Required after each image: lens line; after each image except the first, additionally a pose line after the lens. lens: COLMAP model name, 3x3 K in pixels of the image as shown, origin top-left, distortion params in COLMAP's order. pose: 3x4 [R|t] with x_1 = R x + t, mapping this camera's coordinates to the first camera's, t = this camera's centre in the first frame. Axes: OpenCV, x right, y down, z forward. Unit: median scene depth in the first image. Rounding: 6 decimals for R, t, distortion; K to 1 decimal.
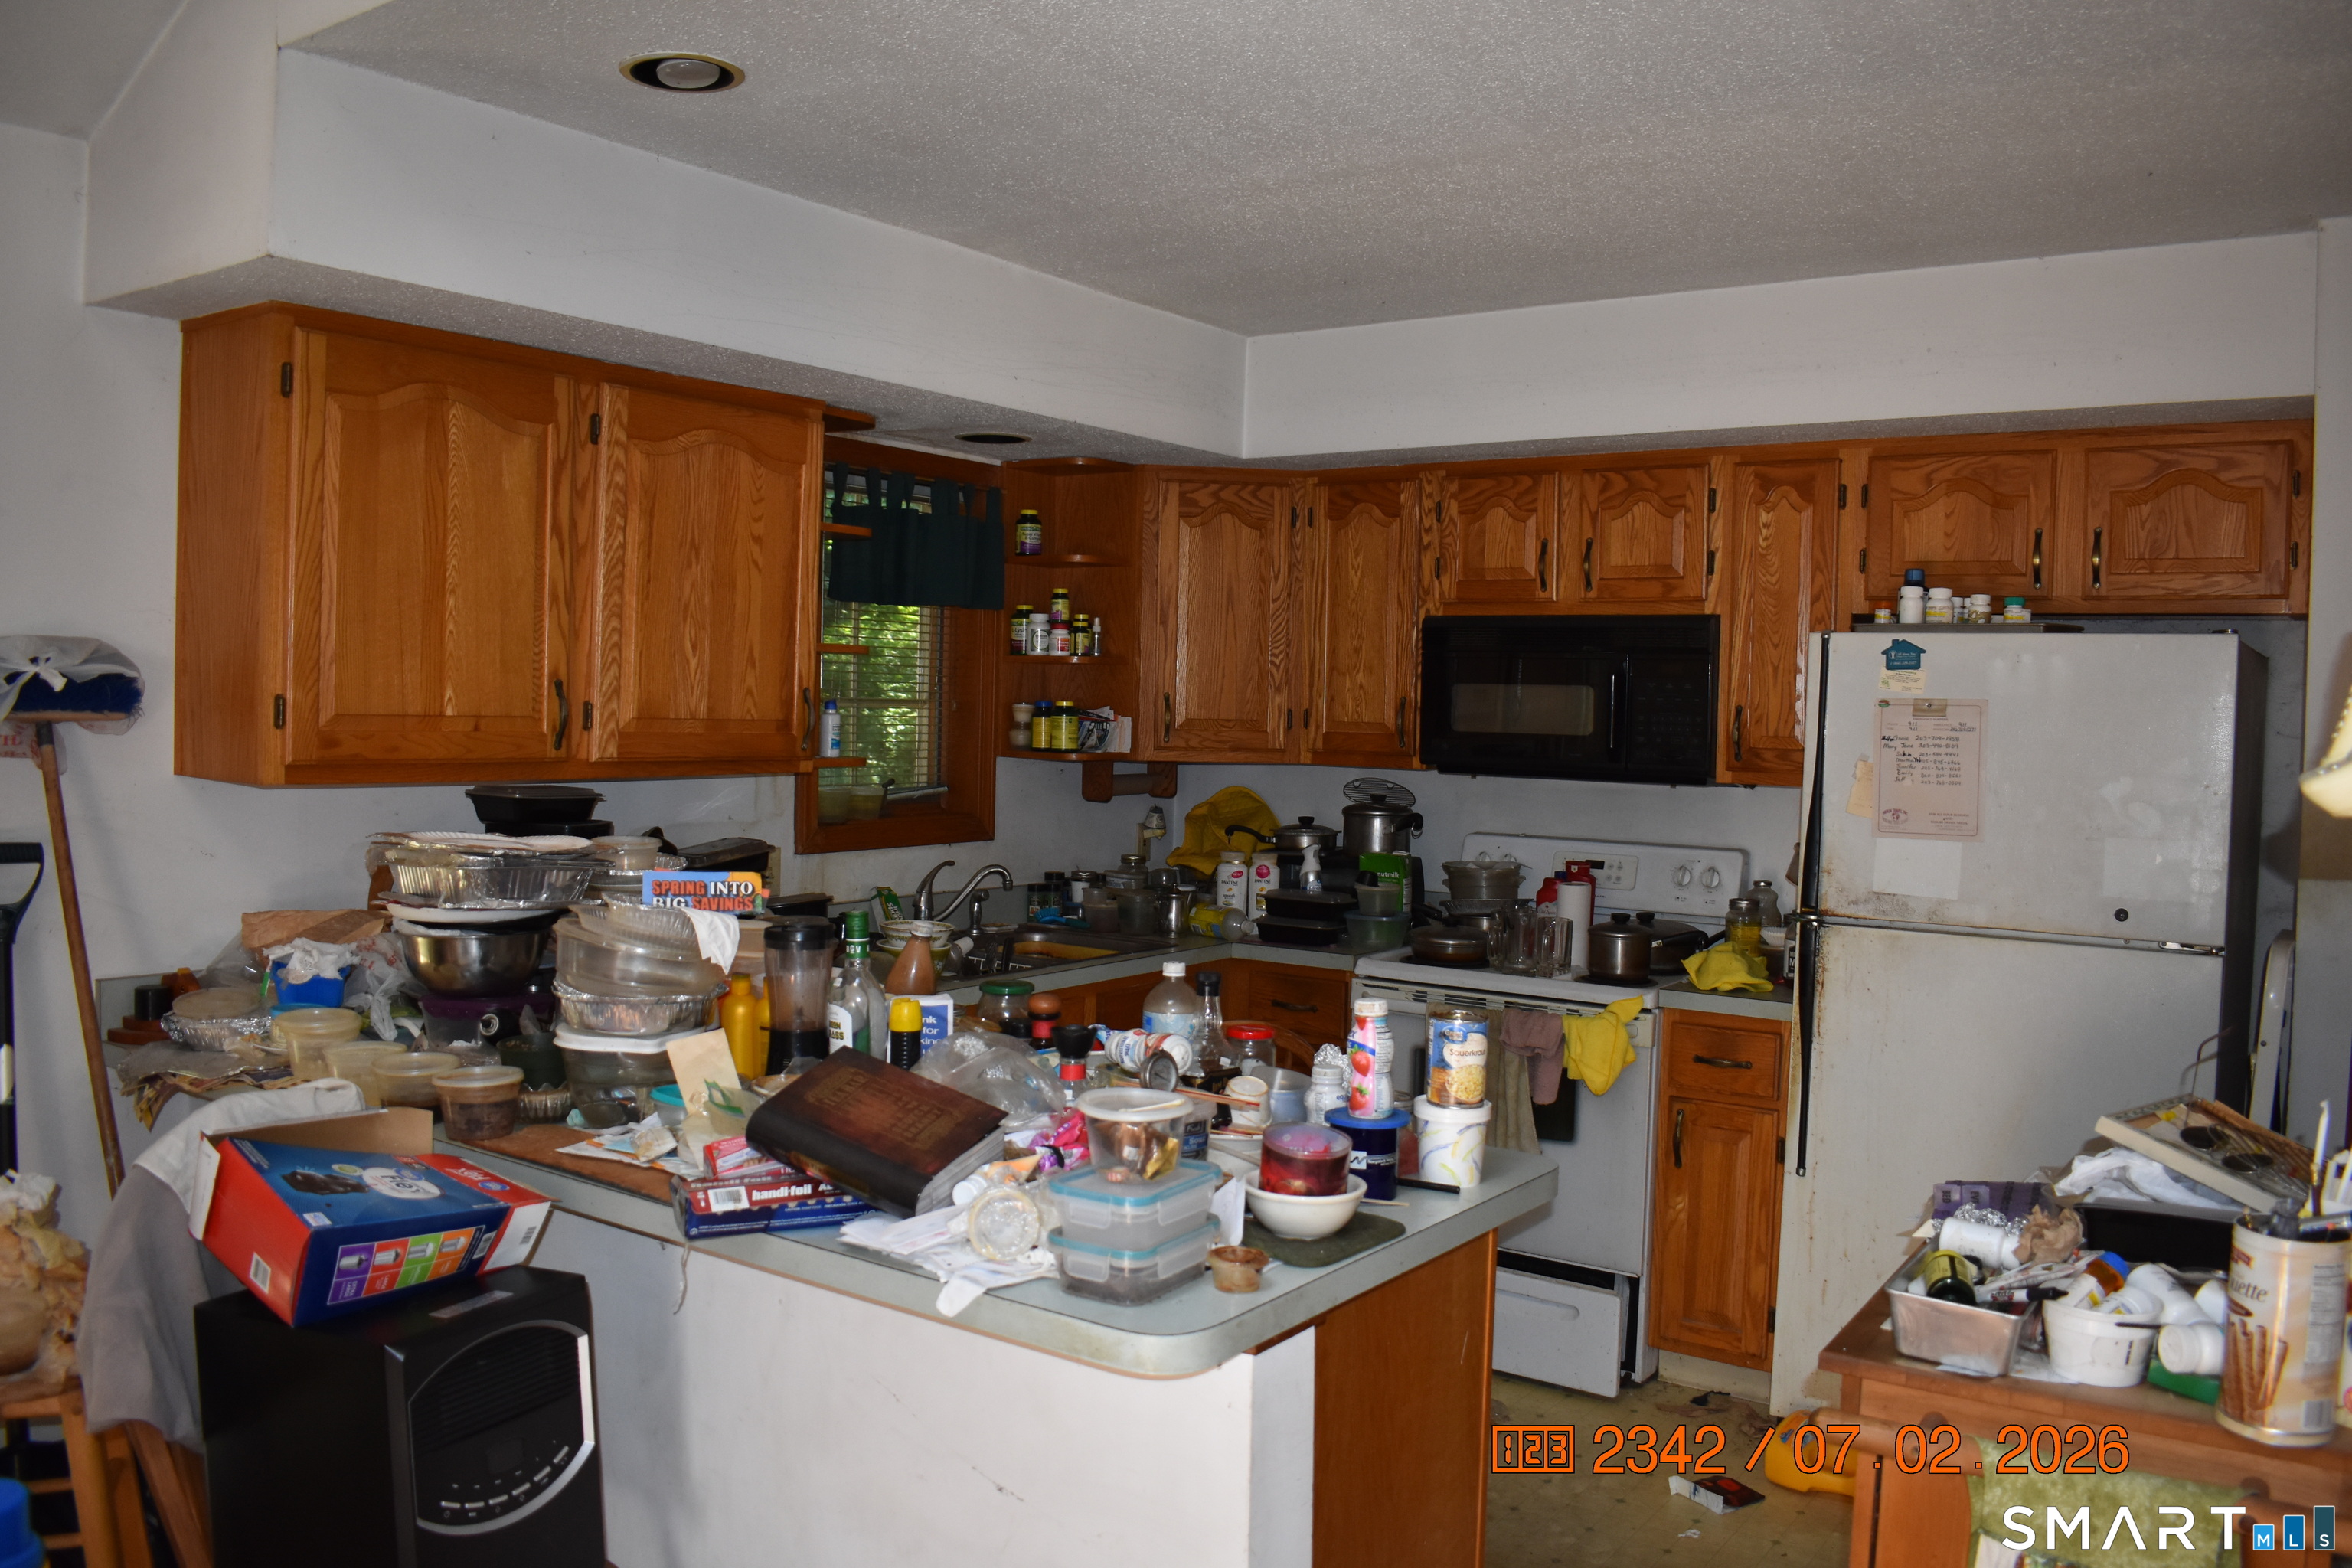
lens RADIAL K [[1828.5, 0, 1175.4], [0, 1828.5, 779.7], [0, 0, 1]] dist [-0.085627, -0.003766]
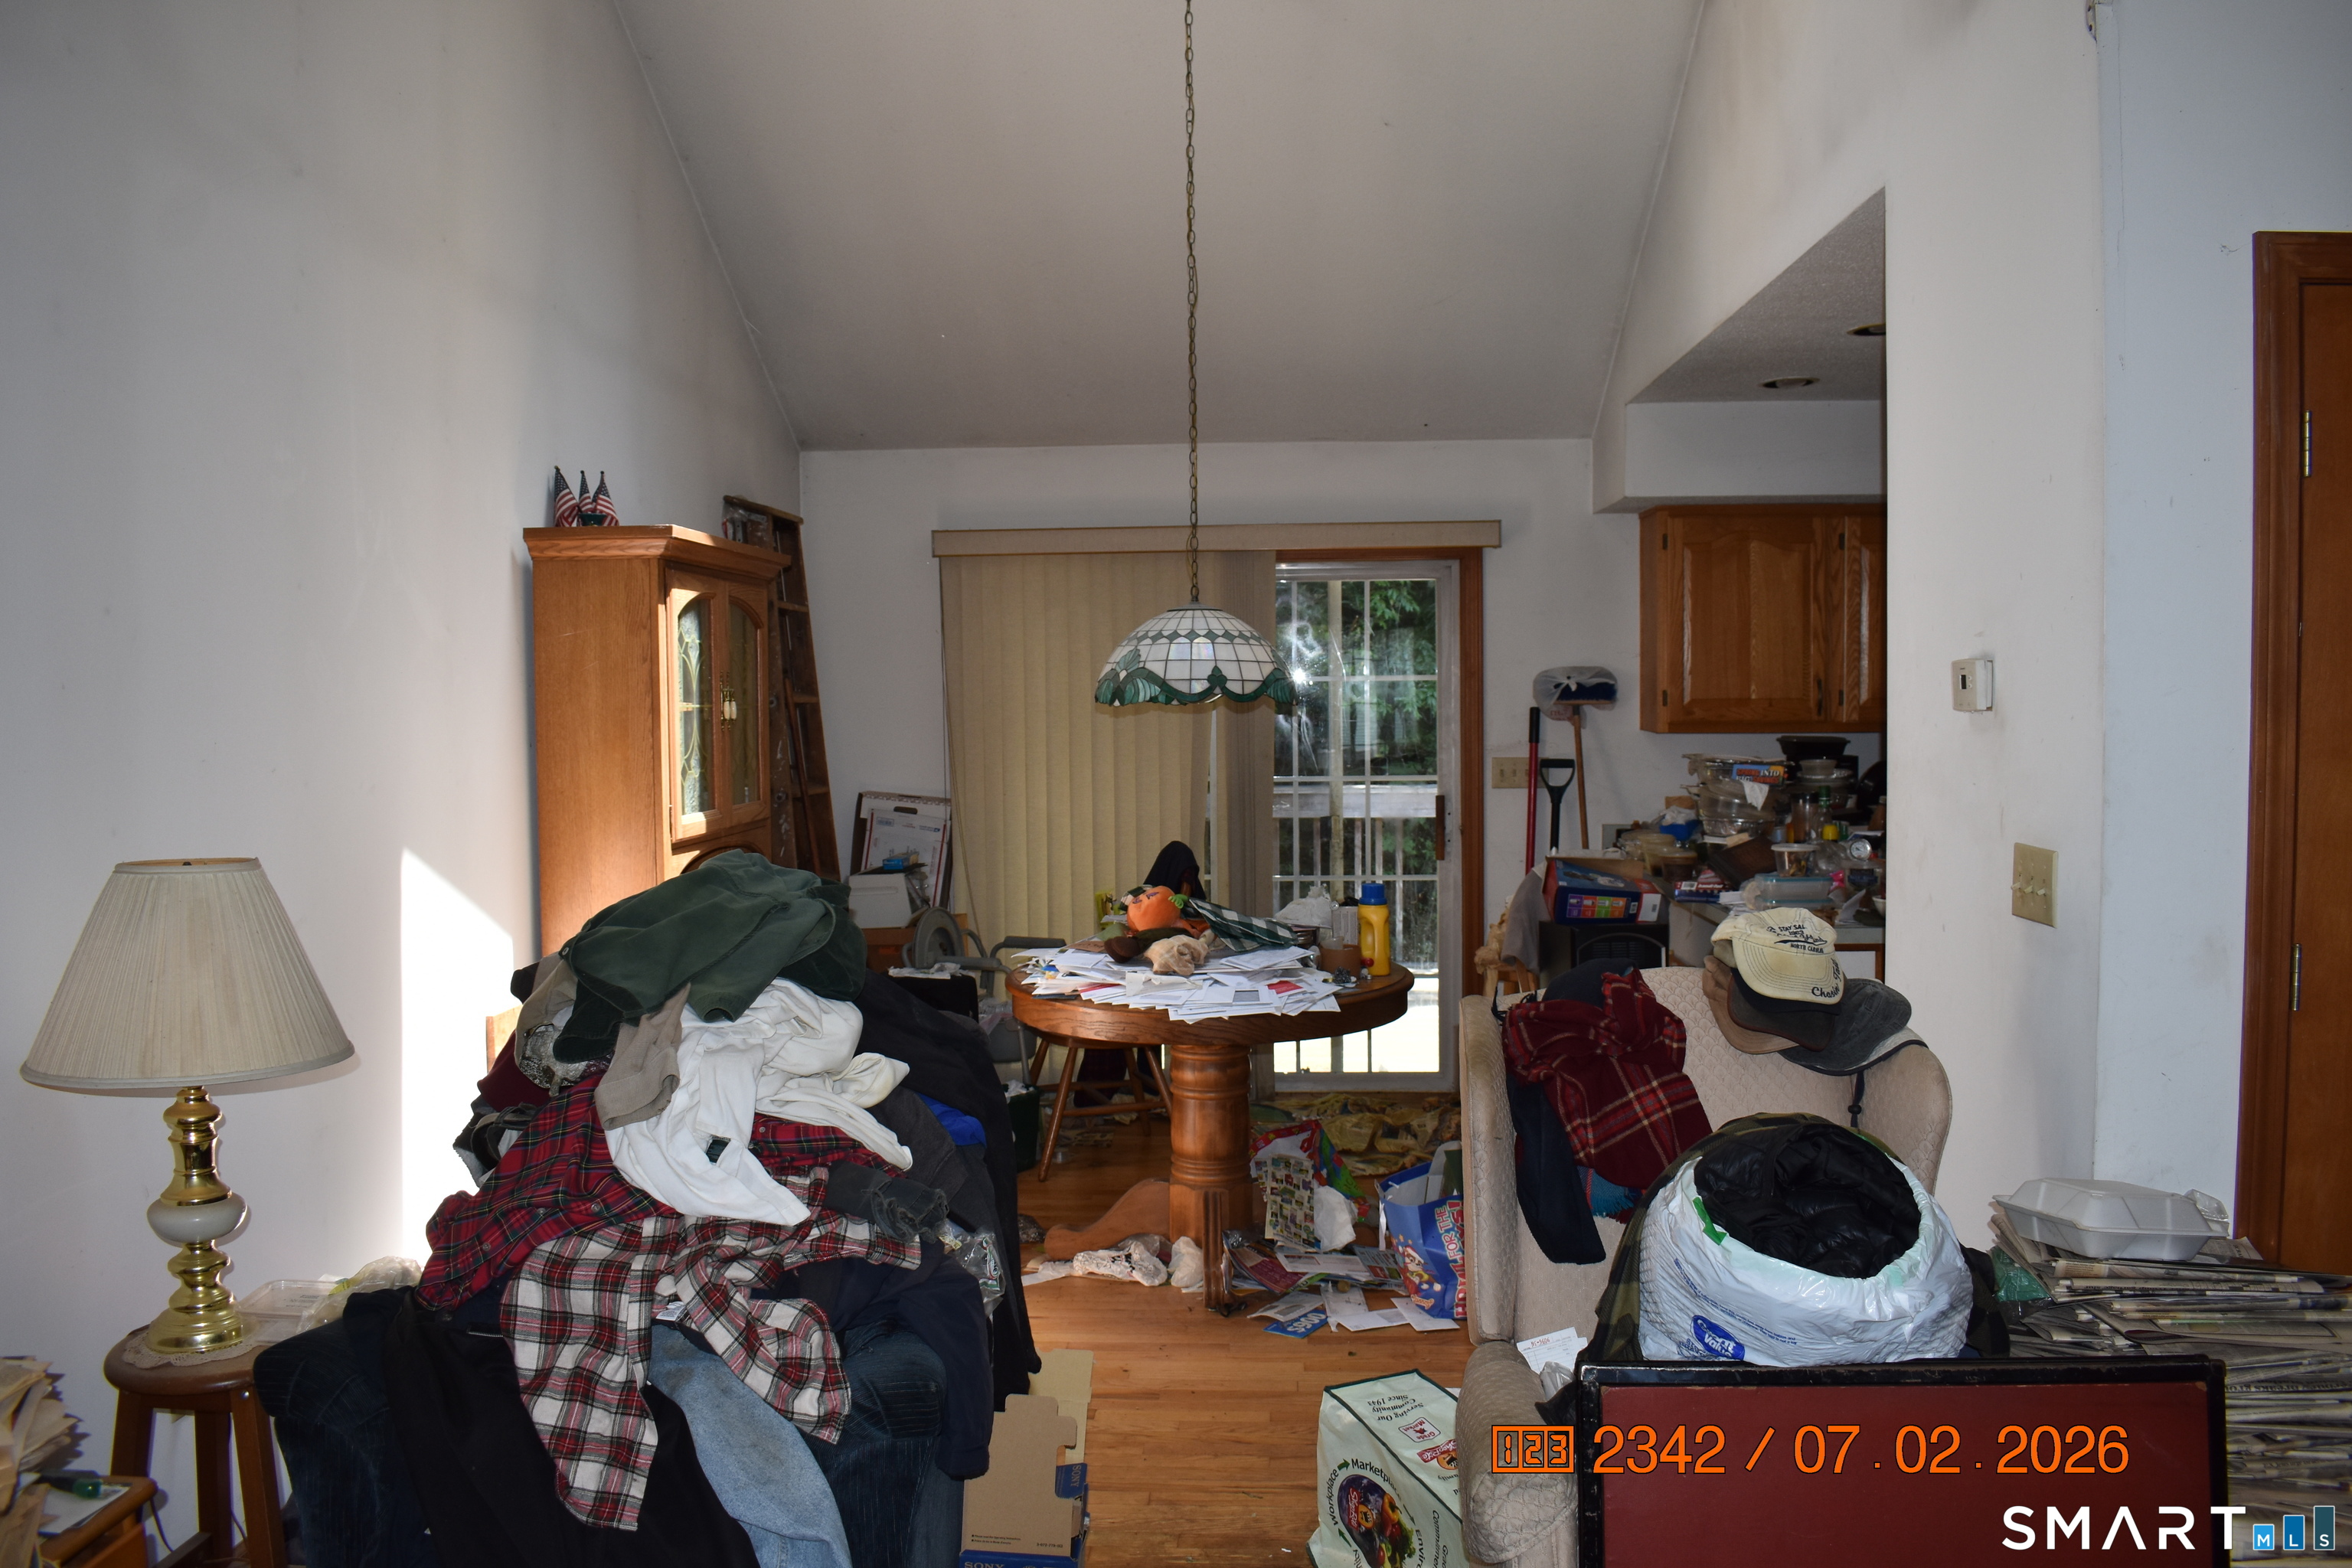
lens RADIAL K [[1828.5, 0, 1174.6], [0, 1828.5, 781.7], [0, 0, 1]] dist [-0.085627, -0.003766]
pose [[0.531578, 0.012846, -0.846912, 0.999164], [-0.012451, 0.999895, 0.007352, 0.051492], [0.846918, 0.006637, 0.531682, -0.626996]]
